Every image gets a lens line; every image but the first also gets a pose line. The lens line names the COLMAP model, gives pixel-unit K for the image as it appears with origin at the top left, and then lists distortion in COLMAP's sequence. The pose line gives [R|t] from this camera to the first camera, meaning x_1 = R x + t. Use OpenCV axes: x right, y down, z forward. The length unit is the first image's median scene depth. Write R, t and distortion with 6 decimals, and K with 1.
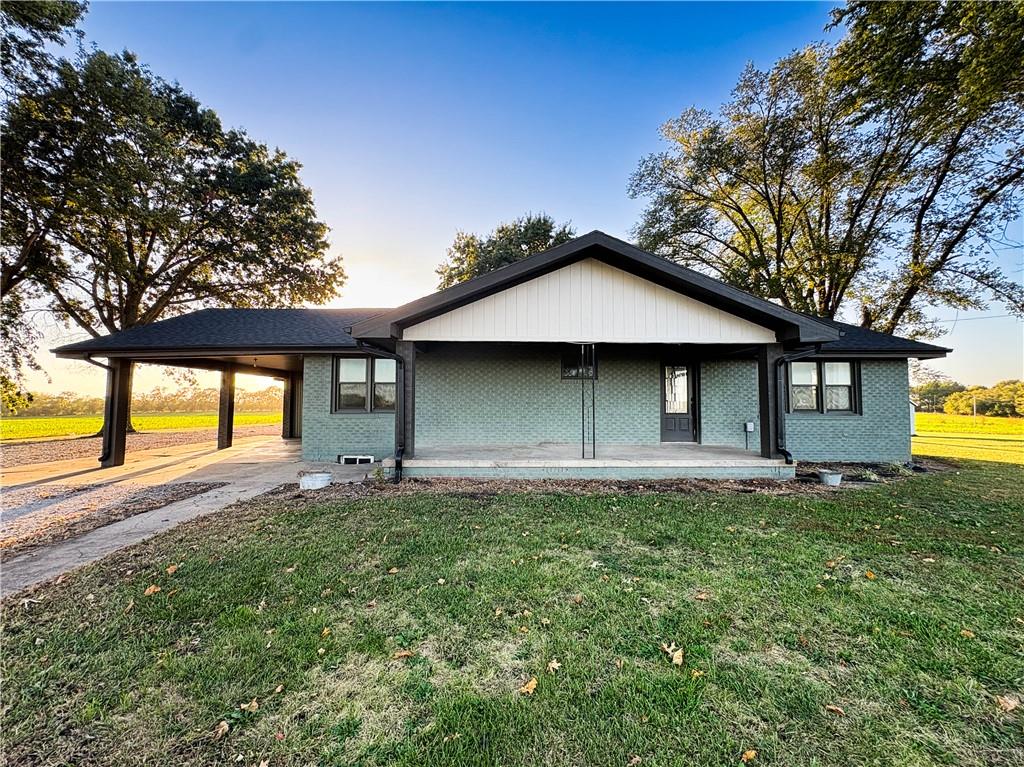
lens RADIAL K [[434.4, 0, 497.0], [0, 434.4, 374.0], [0, 0, 1]] dist [-0.001323, 0.000449]
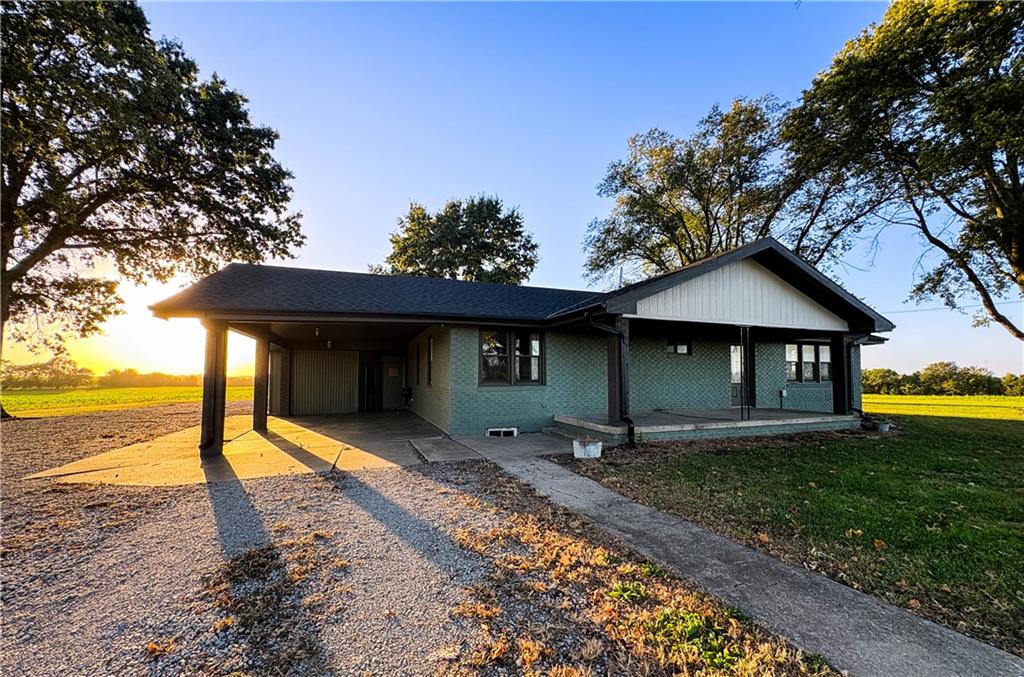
lens RADIAL K [[421.2, 0, 512.0], [0, 421.2, 356.7], [0, 0, 1]] dist [-0.001685, -0.000115]
pose [[0.939746, 0.013756, 0.341595, -0.620053], [-0.019783, 0.999704, 0.014165, 0.008914], [-0.341299, -0.020069, 0.939740, 0.081284]]
